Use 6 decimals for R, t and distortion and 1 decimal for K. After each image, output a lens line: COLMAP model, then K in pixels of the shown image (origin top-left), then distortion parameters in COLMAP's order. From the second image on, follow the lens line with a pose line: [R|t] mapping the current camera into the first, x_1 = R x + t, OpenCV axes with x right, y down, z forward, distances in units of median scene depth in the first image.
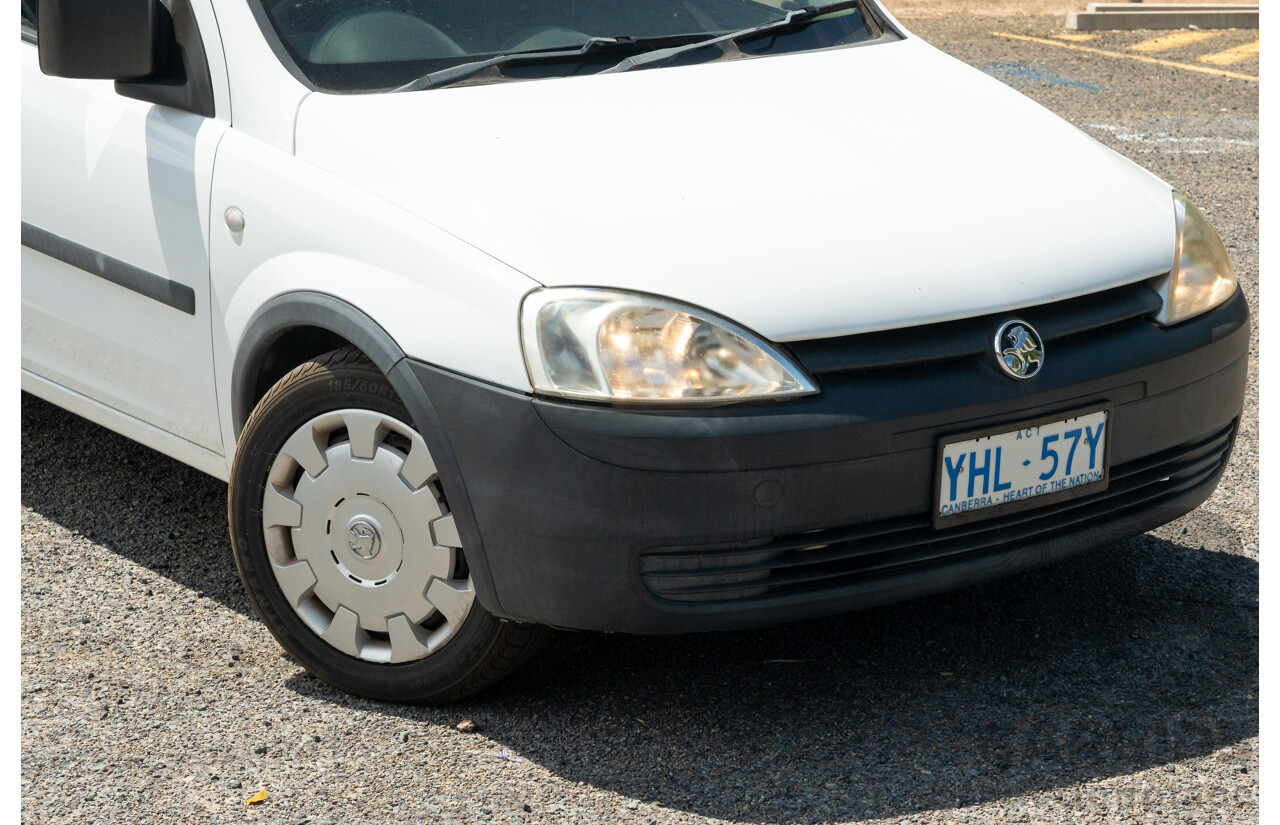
lens RADIAL K [[2851.9, 0, 693.0], [0, 2851.9, 410.7], [0, 0, 1]] dist [-0.052100, 0.662268]
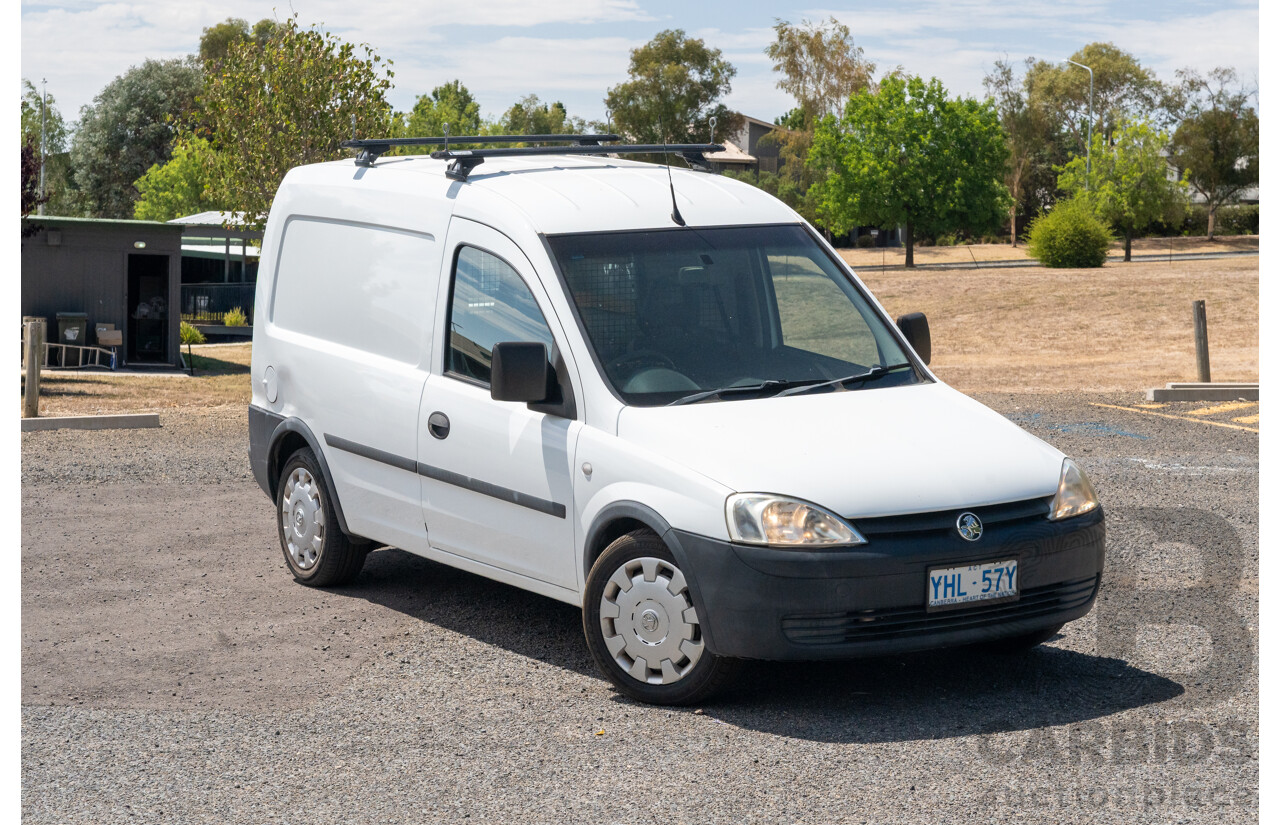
lens RADIAL K [[2773.3, 0, 740.8], [0, 2773.3, 411.7], [0, 0, 1]] dist [-0.109819, 0.410013]
pose [[0.997445, -0.004603, -0.071295, 0.092590], [-0.005417, 0.990176, -0.139719, 0.175332], [0.071238, 0.139749, 0.987621, -0.987456]]
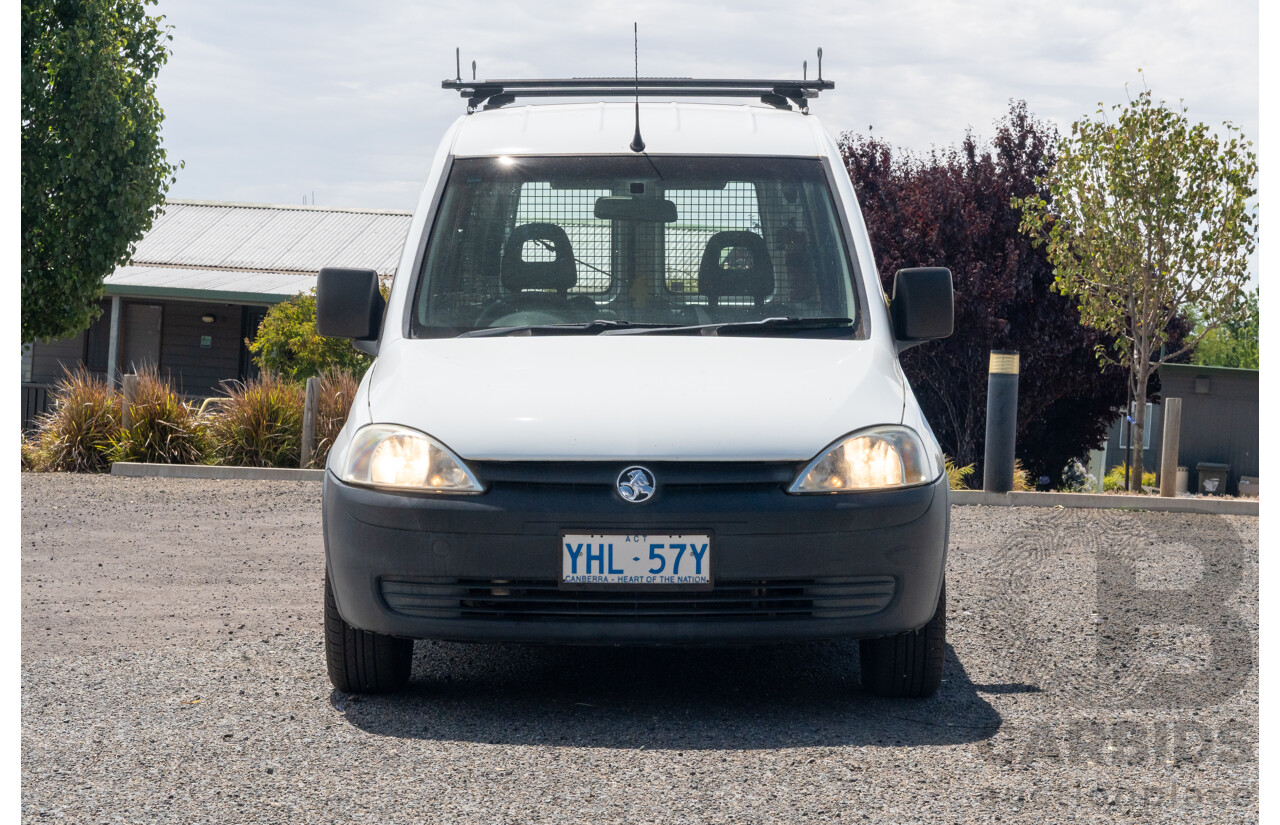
lens RADIAL K [[2773.3, 0, 740.8], [0, 2773.3, 411.7], [0, 0, 1]] dist [-0.109819, 0.410013]
pose [[0.802067, 0.019451, -0.596917, 1.058342], [-0.153706, 0.972525, -0.174841, 0.194737], [0.577116, 0.231984, 0.783020, -0.157826]]
